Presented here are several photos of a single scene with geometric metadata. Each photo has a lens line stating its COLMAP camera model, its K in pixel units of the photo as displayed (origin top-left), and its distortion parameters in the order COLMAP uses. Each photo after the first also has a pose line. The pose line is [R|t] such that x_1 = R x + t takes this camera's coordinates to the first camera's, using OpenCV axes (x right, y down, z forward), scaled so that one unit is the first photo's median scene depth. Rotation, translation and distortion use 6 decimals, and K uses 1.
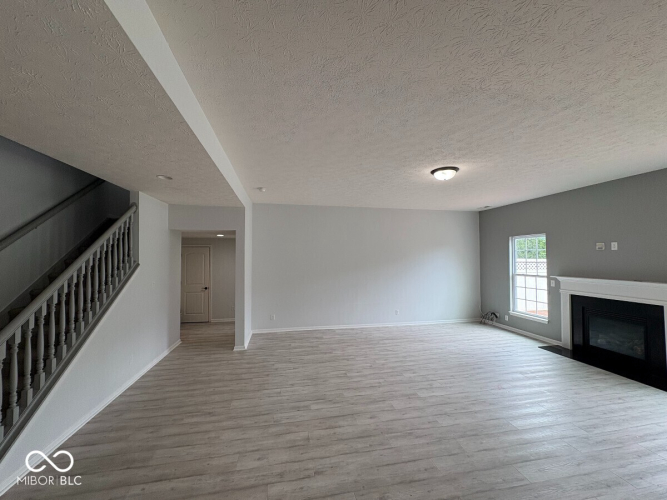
lens RADIAL K [[266.6, 0, 331.2], [0, 266.6, 249.7], [0, 0, 1]] dist [0.002874, -0.000017]
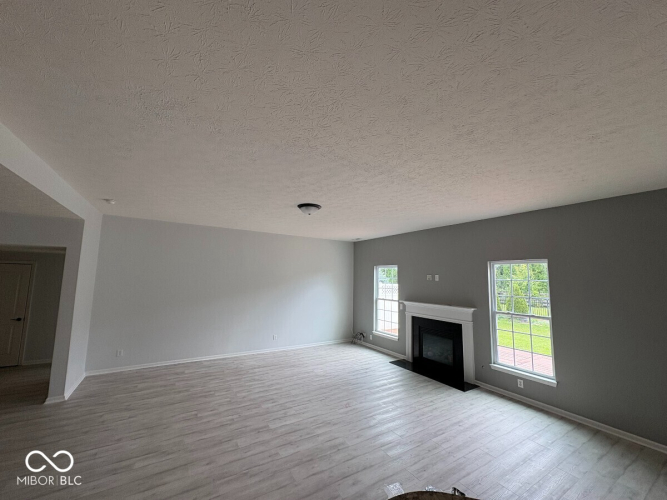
lens RADIAL K [[266.6, 0, 327.9], [0, 266.6, 250.0], [0, 0, 1]] dist [0.002874, -0.000017]
pose [[0.933913, 0.059422, 0.352526, 0.095850], [-0.032512, 0.996120, -0.081774, -0.024130], [-0.356018, 0.064909, 0.932222, -0.029910]]
